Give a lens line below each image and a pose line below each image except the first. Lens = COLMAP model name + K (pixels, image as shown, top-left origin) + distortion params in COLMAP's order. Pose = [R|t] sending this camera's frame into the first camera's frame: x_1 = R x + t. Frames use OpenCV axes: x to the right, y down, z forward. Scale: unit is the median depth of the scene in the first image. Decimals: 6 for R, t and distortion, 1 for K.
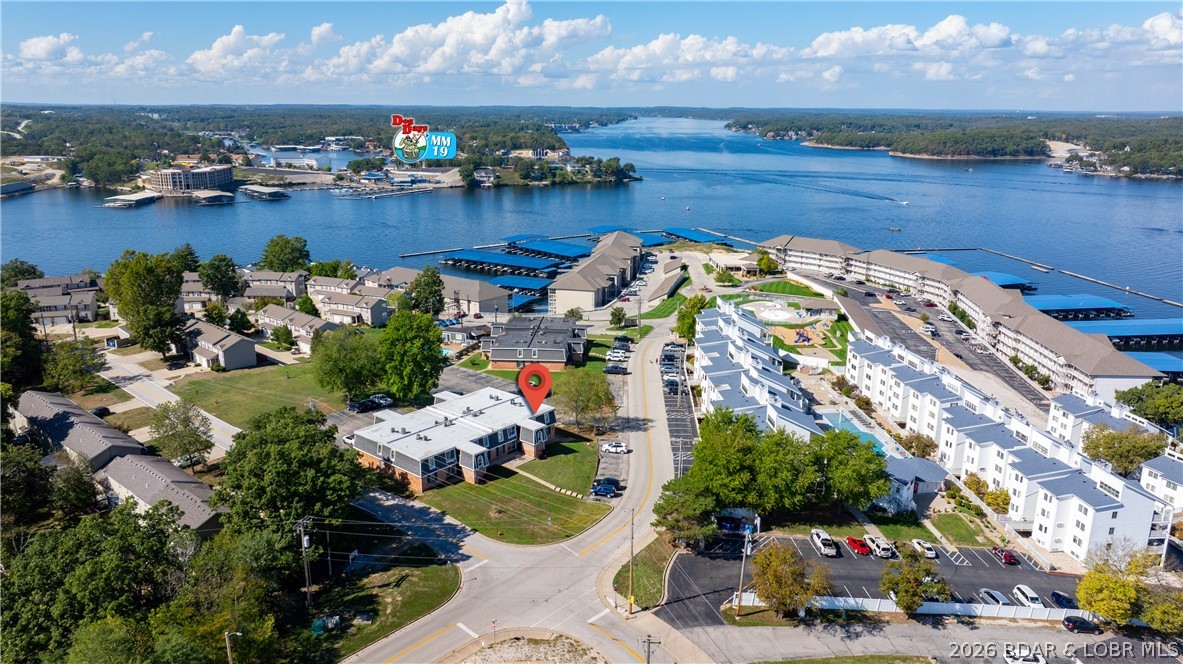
lens RADIAL K [[809.9, 0, 591.5], [0, 809.9, 332.0], [0, 0, 1]] dist [-0.021778, -0.000473]
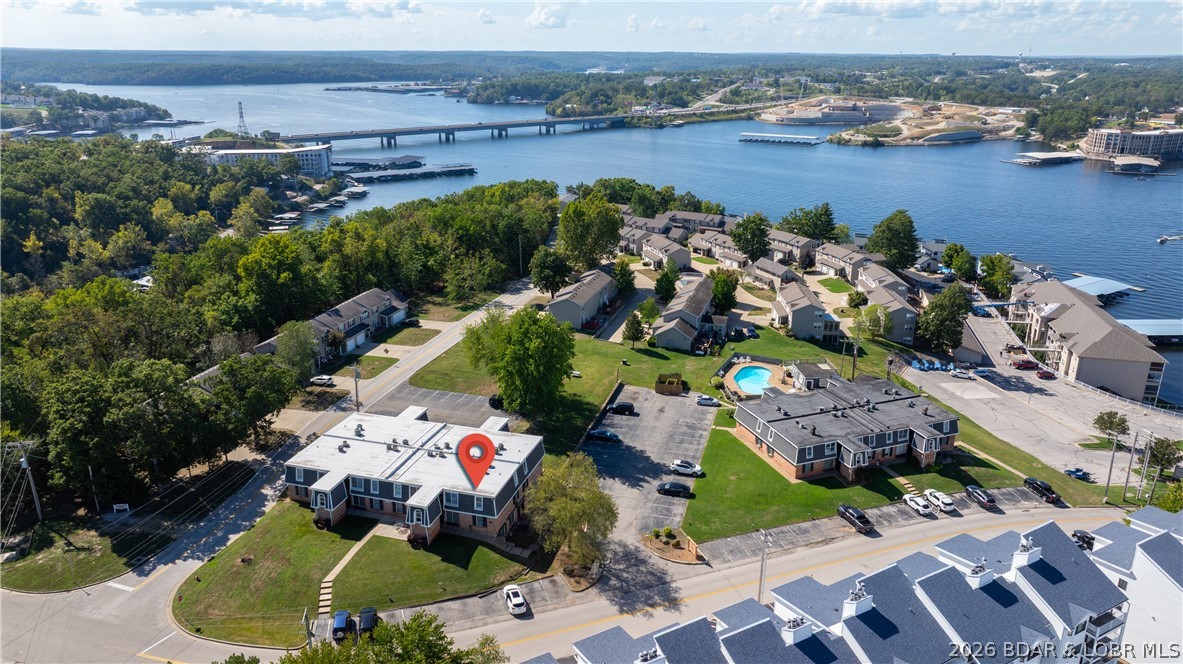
lens RADIAL K [[809.9, 0, 591.5], [0, 809.9, 332.0], [0, 0, 1]] dist [-0.021778, -0.000473]
pose [[0.409819, 0.280243, -0.868051, 0.177978], [-0.233632, 0.952141, 0.197090, -0.062750], [0.881740, 0.122033, 0.455679, 0.245485]]
